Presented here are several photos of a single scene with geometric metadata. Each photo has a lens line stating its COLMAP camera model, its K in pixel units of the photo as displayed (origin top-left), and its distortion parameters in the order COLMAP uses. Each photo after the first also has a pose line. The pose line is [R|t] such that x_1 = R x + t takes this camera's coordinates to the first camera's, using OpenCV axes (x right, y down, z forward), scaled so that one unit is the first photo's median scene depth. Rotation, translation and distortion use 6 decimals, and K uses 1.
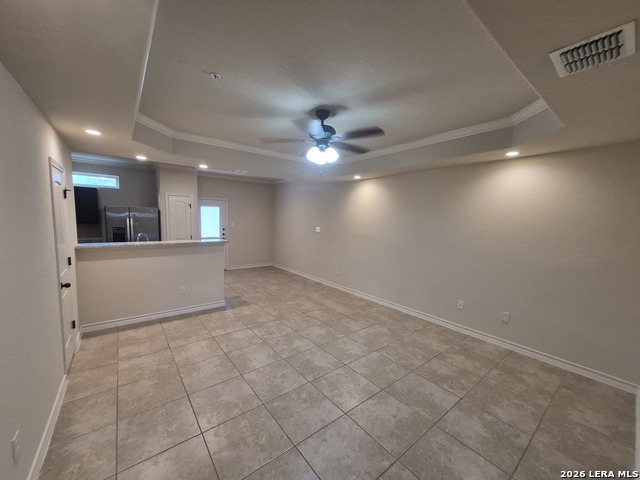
lens RADIAL K [[251.3, 0, 315.1], [0, 251.3, 242.0], [0, 0, 1]] dist [0.007832, -0.000485]
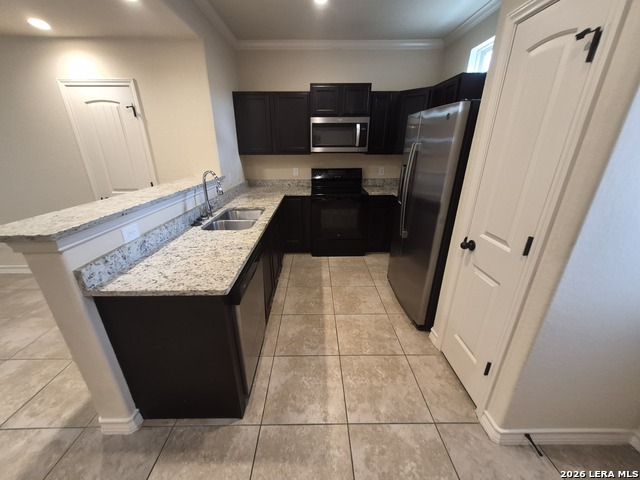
lens RADIAL K [[251.3, 0, 315.1], [0, 251.3, 242.0], [0, 0, 1]] dist [0.007832, -0.000485]
pose [[-0.602447, 0.262568, -0.753734, -0.471388], [-0.093743, 0.914529, 0.393509, -0.149837], [0.792635, 0.307725, -0.526342, 1.789259]]
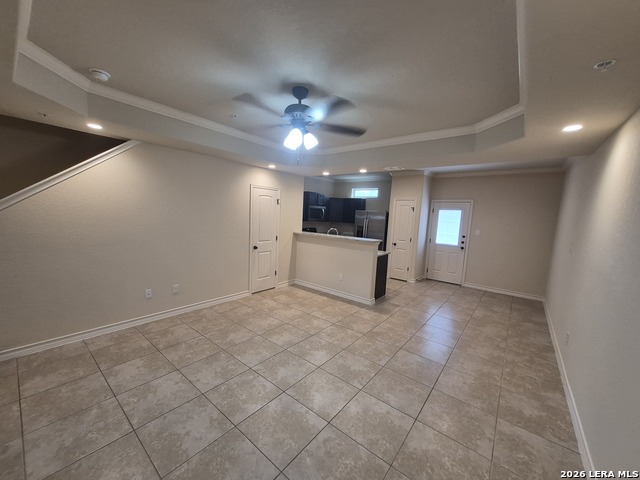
lens RADIAL K [[251.3, 0, 315.1], [0, 251.3, 242.0], [0, 0, 1]] dist [0.007832, -0.000485]
pose [[0.224108, 0.094532, -0.969969, 0.747698], [-0.135751, 0.988610, 0.064984, -0.044852], [0.965063, 0.117111, 0.234388, 0.718230]]
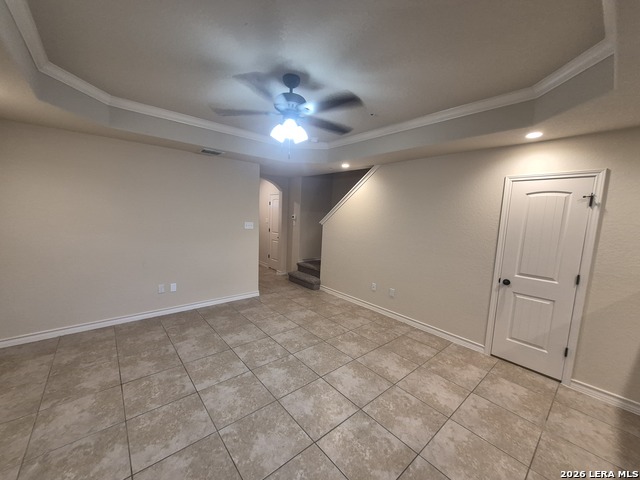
lens RADIAL K [[251.3, 0, 315.1], [0, 251.3, 242.0], [0, 0, 1]] dist [0.007832, -0.000485]
pose [[-0.996810, -0.061615, -0.050731, -0.028724], [-0.070982, 0.975008, 0.210524, -0.141352], [0.036492, 0.213453, -0.976272, 1.514983]]
